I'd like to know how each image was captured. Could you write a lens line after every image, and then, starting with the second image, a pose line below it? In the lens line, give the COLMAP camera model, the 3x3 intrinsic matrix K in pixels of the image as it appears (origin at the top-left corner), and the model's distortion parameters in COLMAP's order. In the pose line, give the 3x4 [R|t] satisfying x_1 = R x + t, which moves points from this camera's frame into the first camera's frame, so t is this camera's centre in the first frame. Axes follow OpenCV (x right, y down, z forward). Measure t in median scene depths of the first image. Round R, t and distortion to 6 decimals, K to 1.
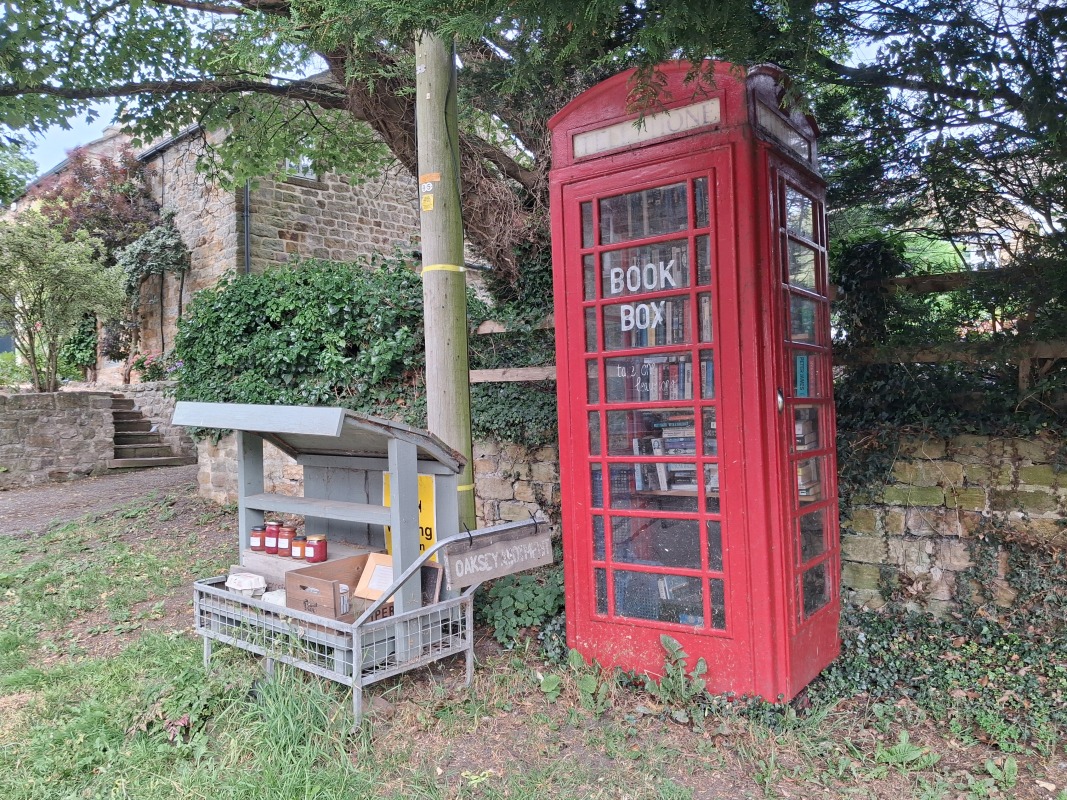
lens RADIAL K [[844.9, 0, 559.4], [0, 844.9, 399.7], [0, 0, 1]] dist [-0.001195, -0.013622]
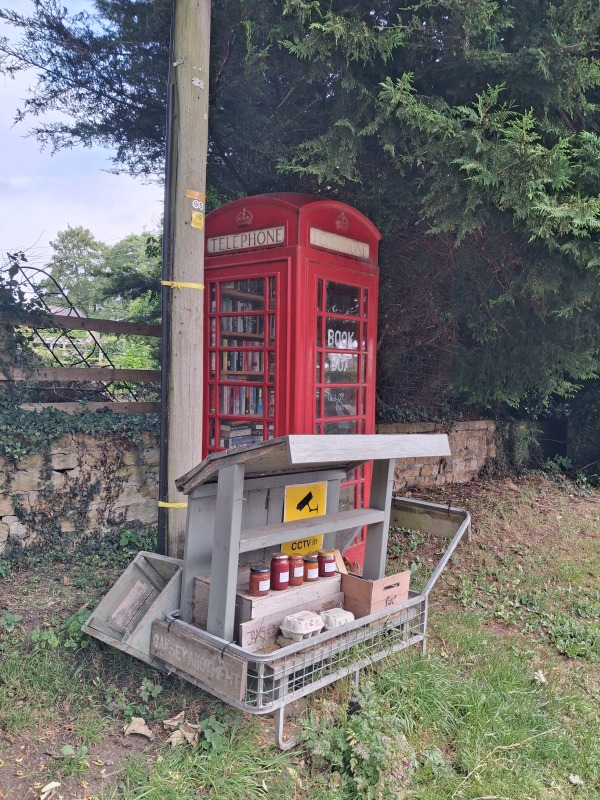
lens RADIAL K [[630.1, 0, 312.0], [0, 630.1, 414.9], [0, 0, 1]] dist [-0.003164, -0.001608]
pose [[0.043184, -0.026860, 0.998706, -1.035720], [-0.044216, 0.998608, 0.028770, -0.033337], [-0.998088, -0.045402, 0.041936, 0.953010]]
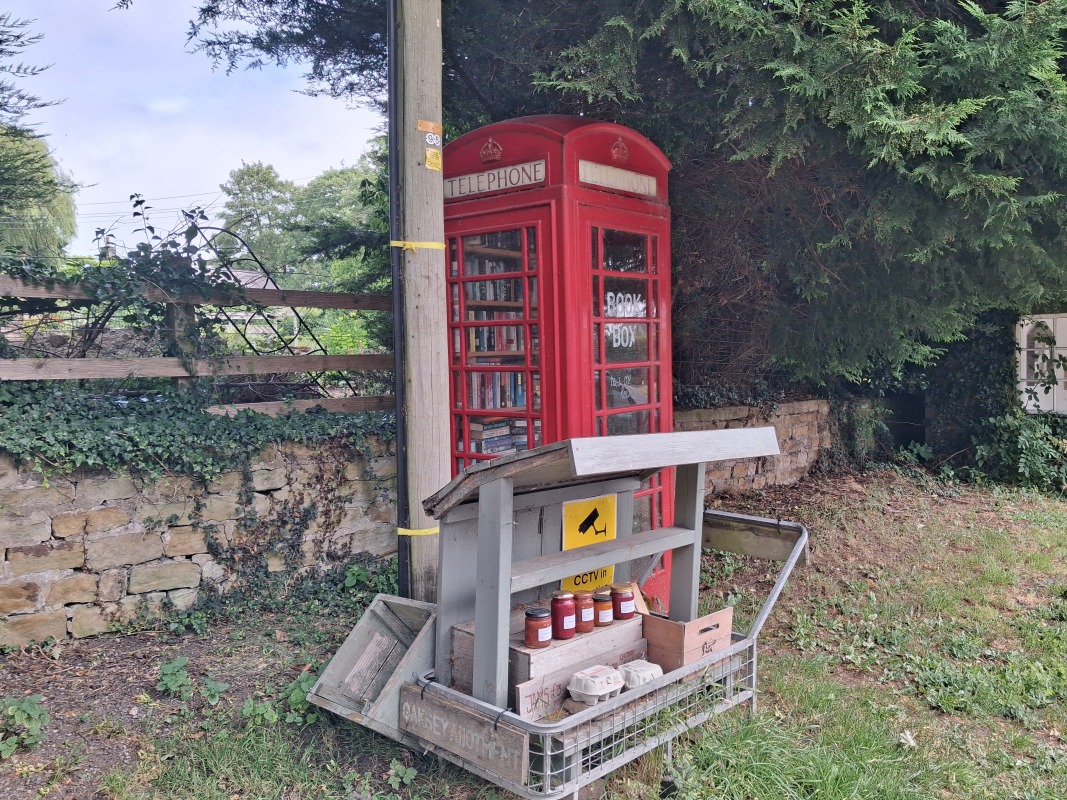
lens RADIAL K [[844.9, 0, 559.4], [0, 844.9, 399.7], [0, 0, 1]] dist [-0.001195, -0.013622]
pose [[0.059076, -0.032590, 0.997721, -1.056578], [-0.002116, 0.999461, 0.032772, -0.045438], [-0.998251, -0.004047, 0.058975, 0.972398]]
